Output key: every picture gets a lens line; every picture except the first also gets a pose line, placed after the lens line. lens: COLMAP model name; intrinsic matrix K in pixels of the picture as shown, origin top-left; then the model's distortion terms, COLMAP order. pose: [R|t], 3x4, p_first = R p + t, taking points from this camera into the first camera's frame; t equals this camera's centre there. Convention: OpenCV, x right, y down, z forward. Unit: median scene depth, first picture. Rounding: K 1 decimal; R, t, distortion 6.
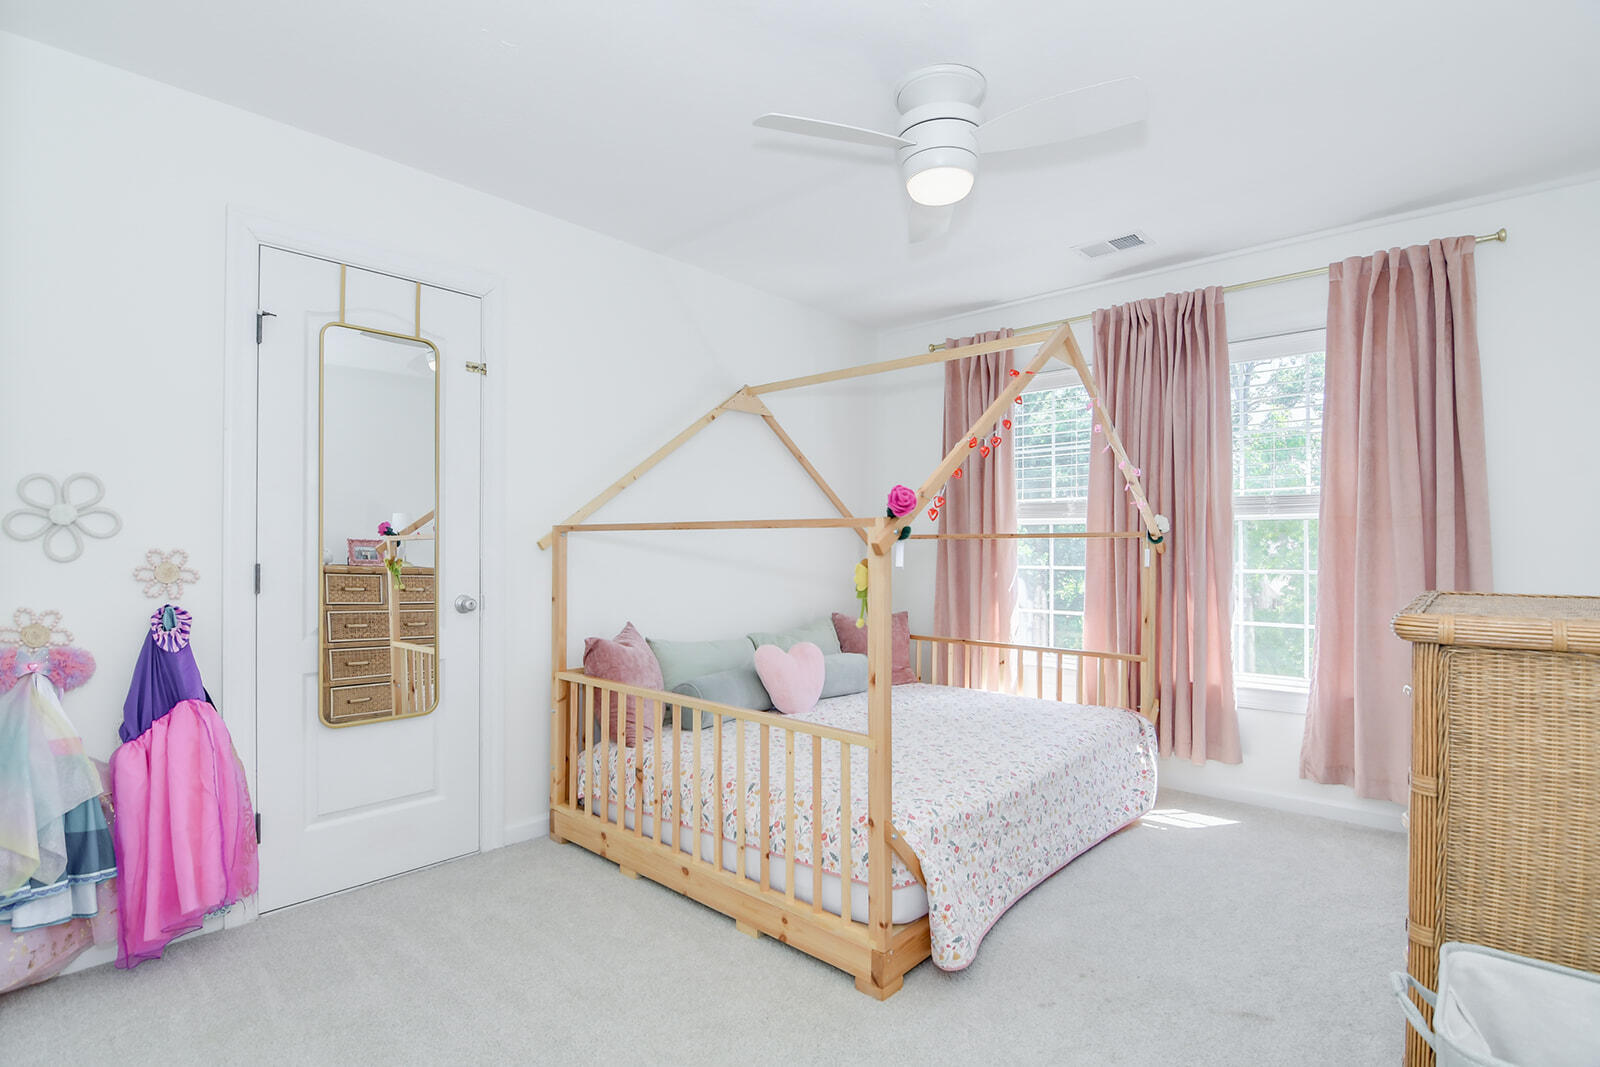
lens RADIAL K [[779.9, 0, 804.4], [0, 779.9, 540.1], [0, 0, 1]] dist [-0.001548, -0.000154]
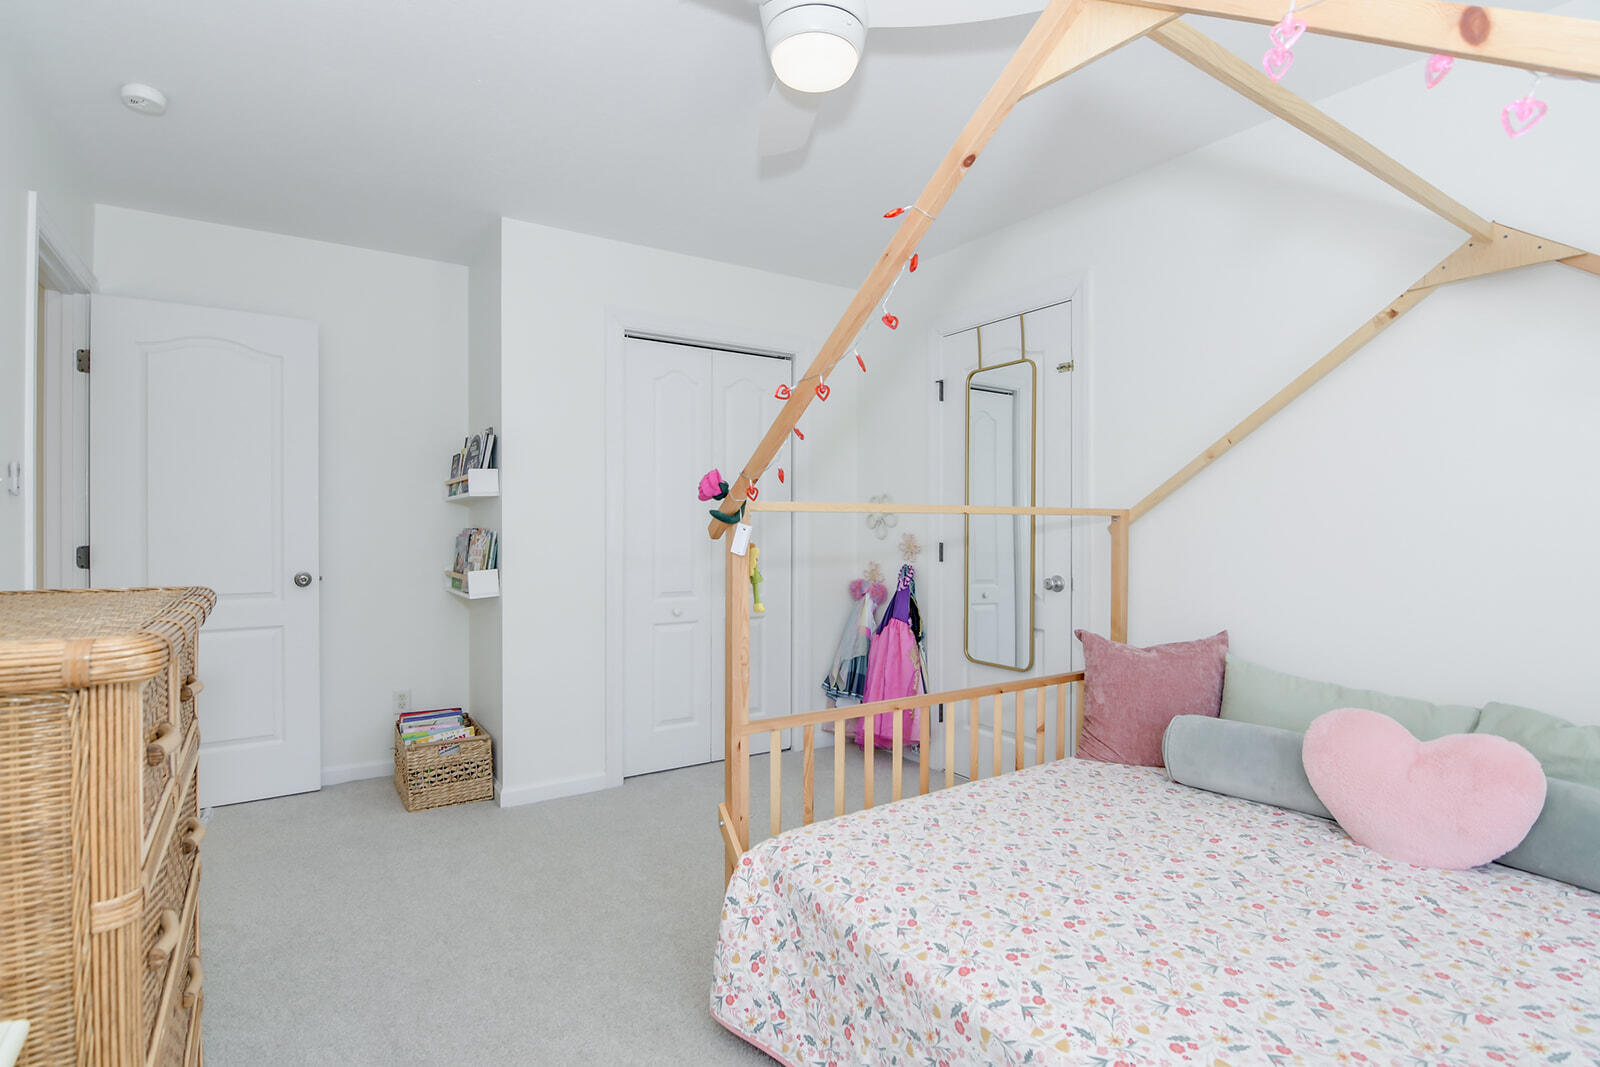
lens RADIAL K [[779.9, 0, 804.4], [0, 779.9, 540.1], [0, 0, 1]] dist [-0.001548, -0.000154]
pose [[-0.248072, 0.013687, -0.968645, 0.730968], [0.004533, 0.999906, 0.012968, 0.003539], [0.968731, -0.001174, -0.248111, 0.933378]]
